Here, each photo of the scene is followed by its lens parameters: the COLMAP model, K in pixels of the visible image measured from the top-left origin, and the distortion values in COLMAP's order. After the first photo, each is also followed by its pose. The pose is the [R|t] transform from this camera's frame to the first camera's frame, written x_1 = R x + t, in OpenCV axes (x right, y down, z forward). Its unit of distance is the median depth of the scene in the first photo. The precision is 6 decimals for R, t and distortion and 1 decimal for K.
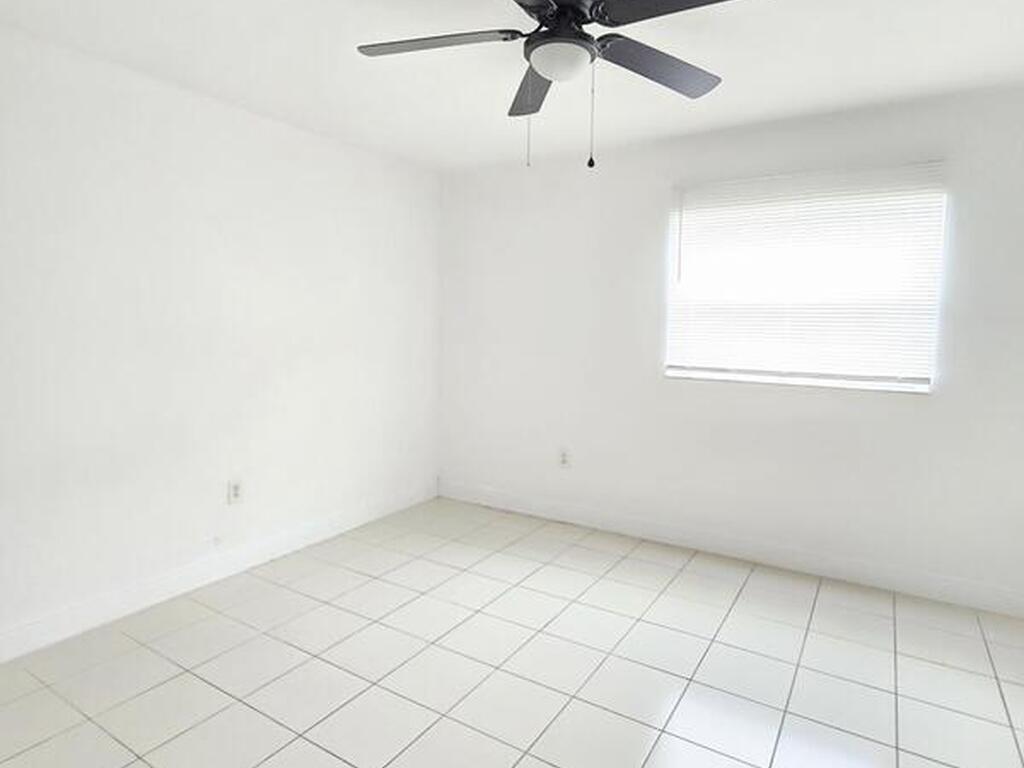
lens RADIAL K [[593.3, 0, 518.8], [0, 593.3, 379.1], [0, 0, 1]] dist [-0.024081, 0.006030]
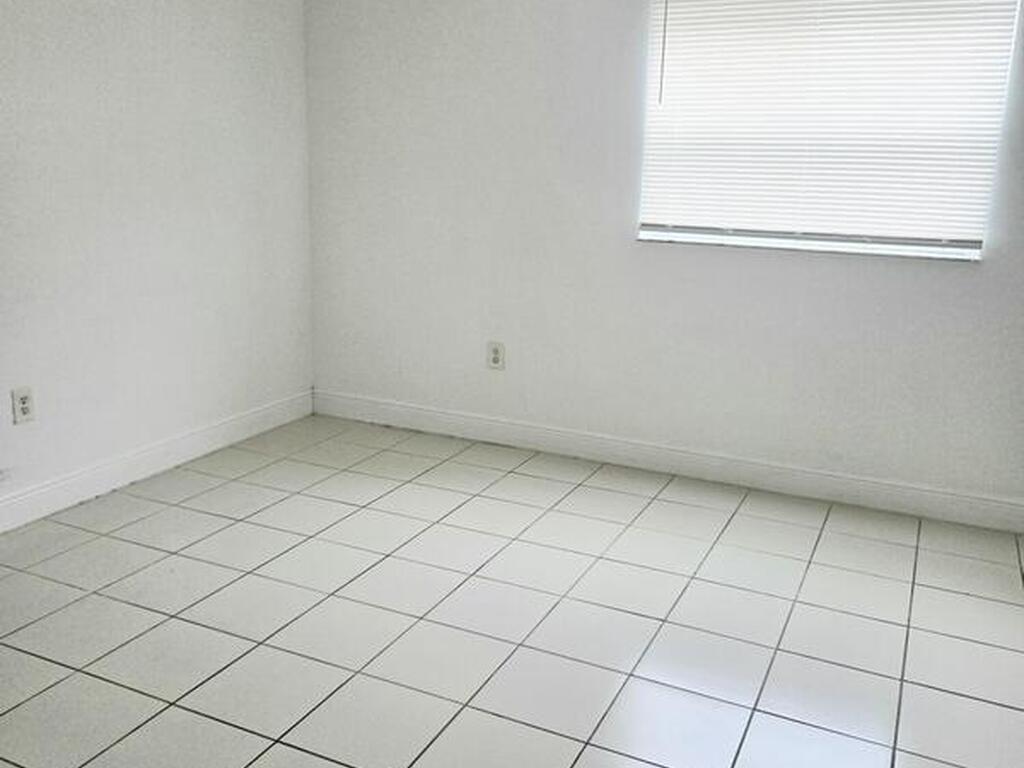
lens RADIAL K [[928.4, 0, 512.1], [0, 928.4, 391.3], [0, 0, 1]] dist [0.042650, 0.000030]
pose [[0.992975, -0.014542, 0.117424, -0.048482], [-0.003764, 0.988033, 0.154194, 0.005339], [-0.118262, -0.153553, 0.981038, -0.143485]]
